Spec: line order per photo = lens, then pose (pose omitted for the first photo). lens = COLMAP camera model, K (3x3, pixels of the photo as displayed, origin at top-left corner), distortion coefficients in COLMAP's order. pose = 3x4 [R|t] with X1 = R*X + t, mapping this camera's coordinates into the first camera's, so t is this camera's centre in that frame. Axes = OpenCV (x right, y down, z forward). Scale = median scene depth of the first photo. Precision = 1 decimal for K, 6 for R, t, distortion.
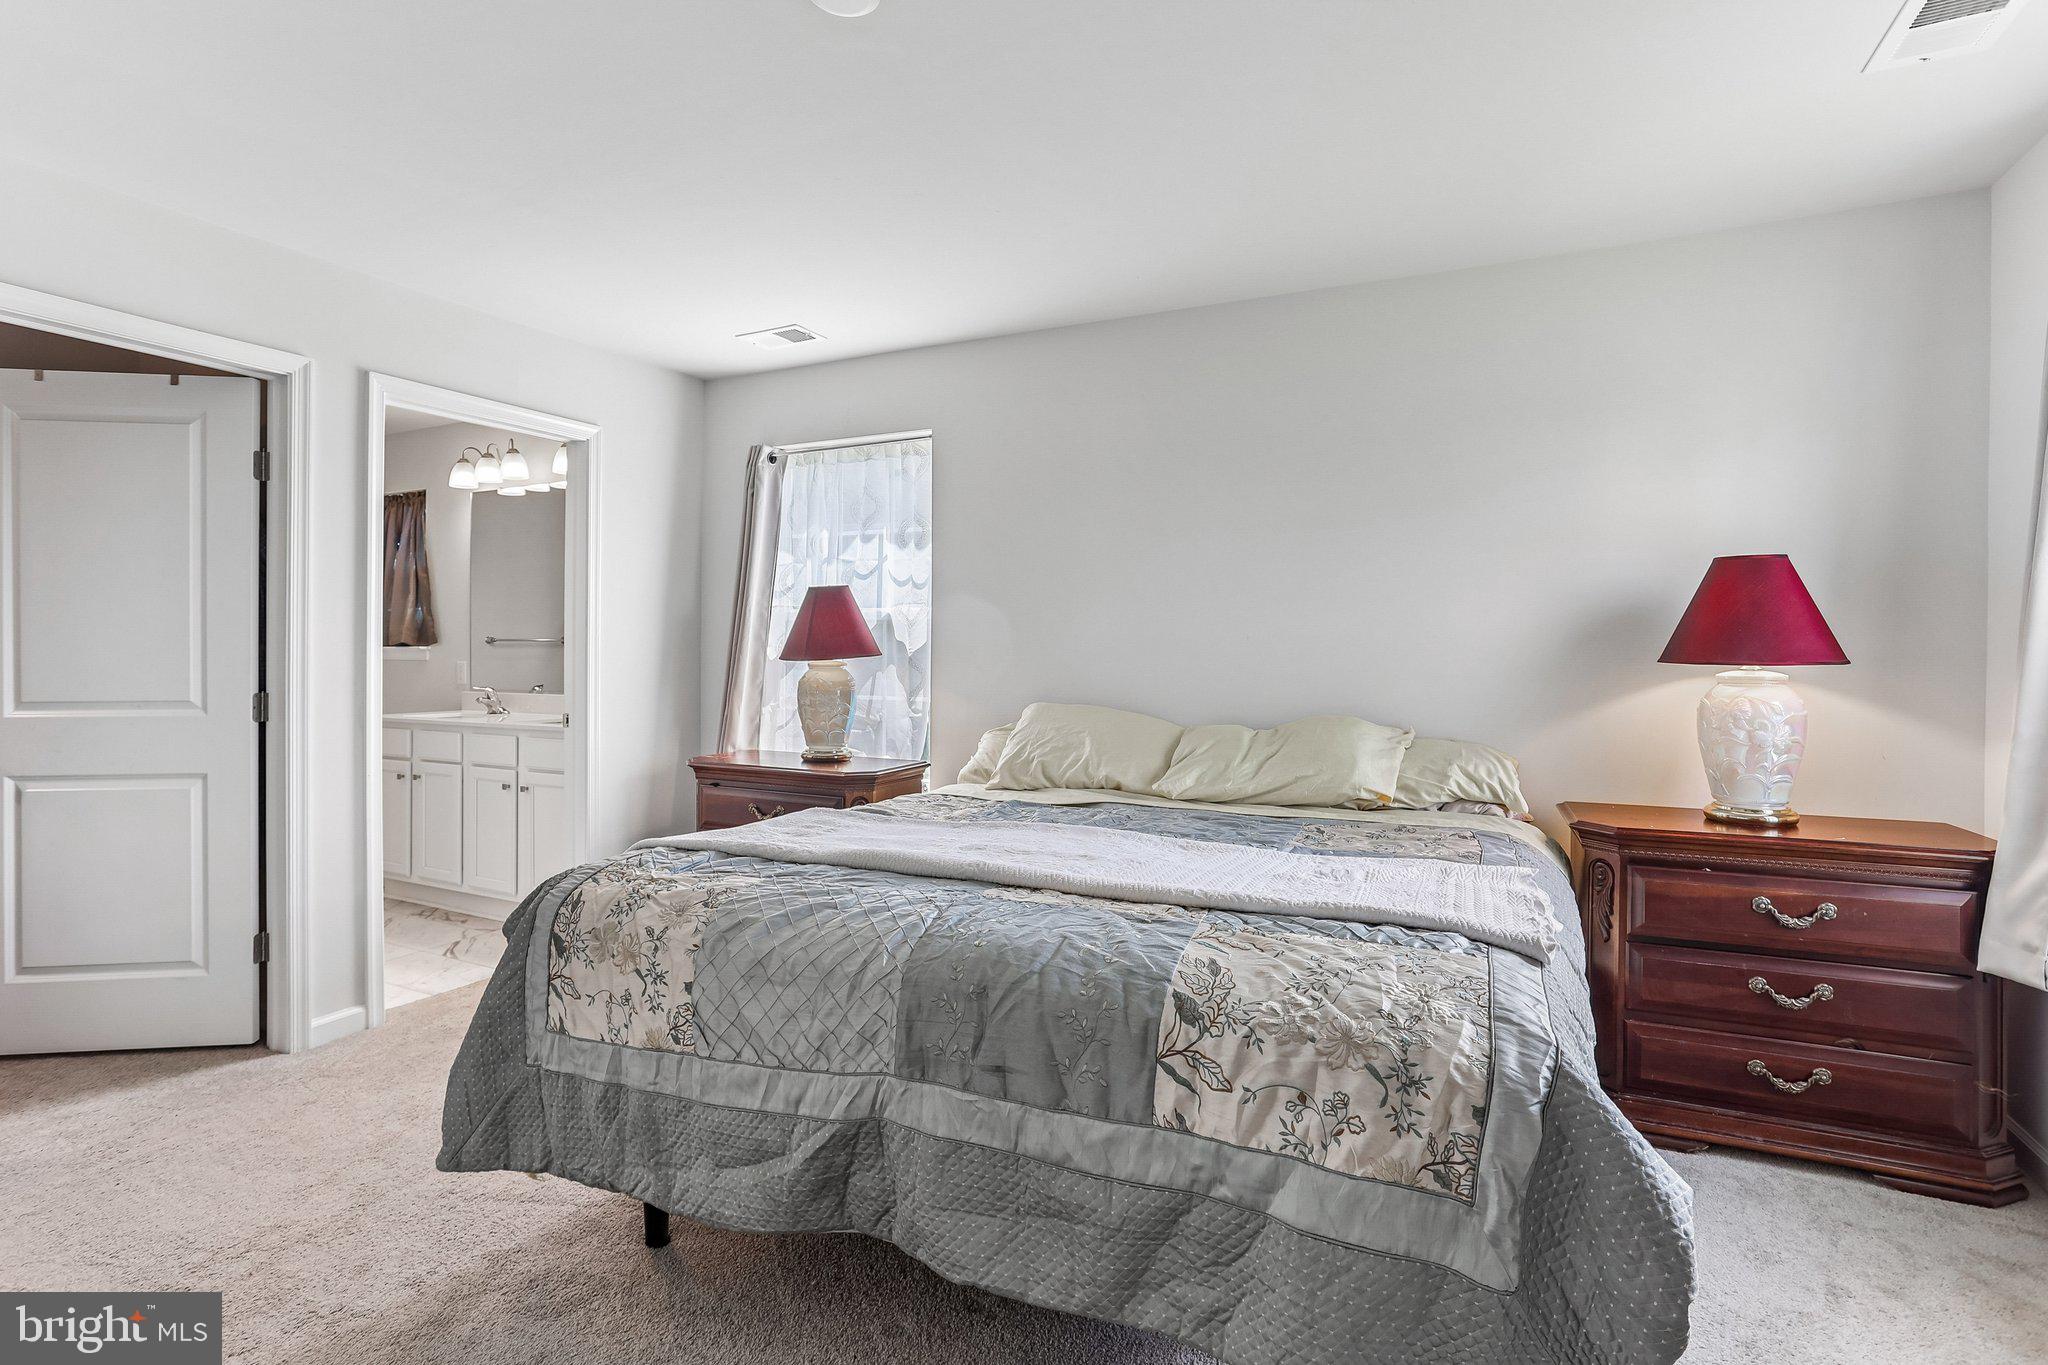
lens RADIAL K [[1022.1, 0, 999.6], [0, 1022.1, 679.9], [0, 0, 1]] dist [-0.051653, 0.032521]
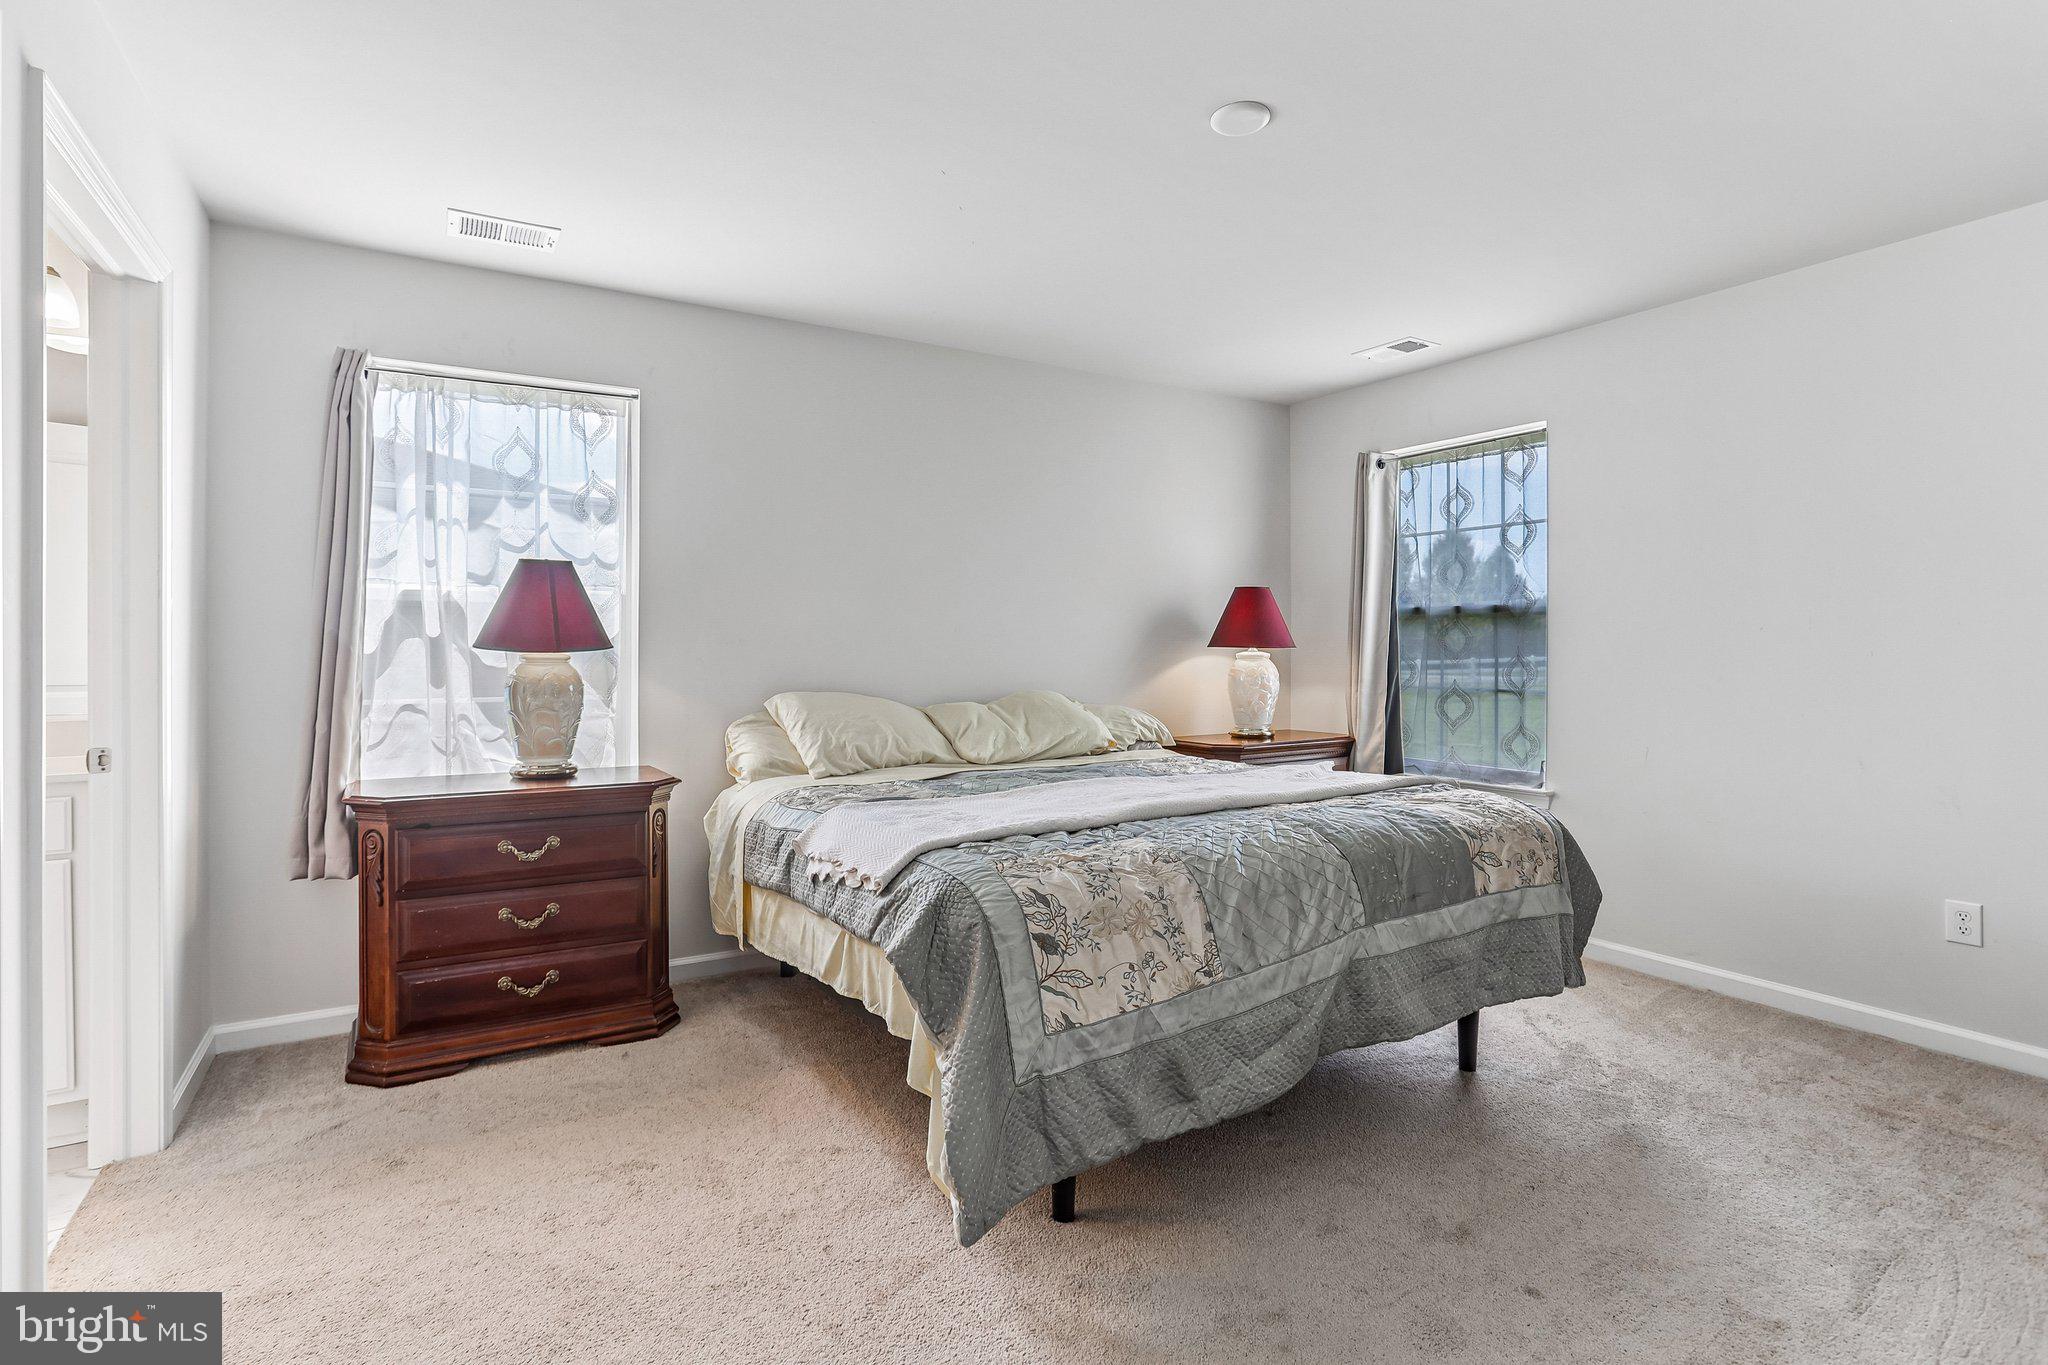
lens RADIAL K [[1022.1, 0, 999.6], [0, 1022.1, 679.9], [0, 0, 1]] dist [-0.051653, 0.032521]
pose [[0.524540, -0.028669, 0.850903, -0.930864], [0.025035, 0.999520, 0.018244, -0.004315], [-0.851018, 0.011733, 0.525006, 0.386591]]
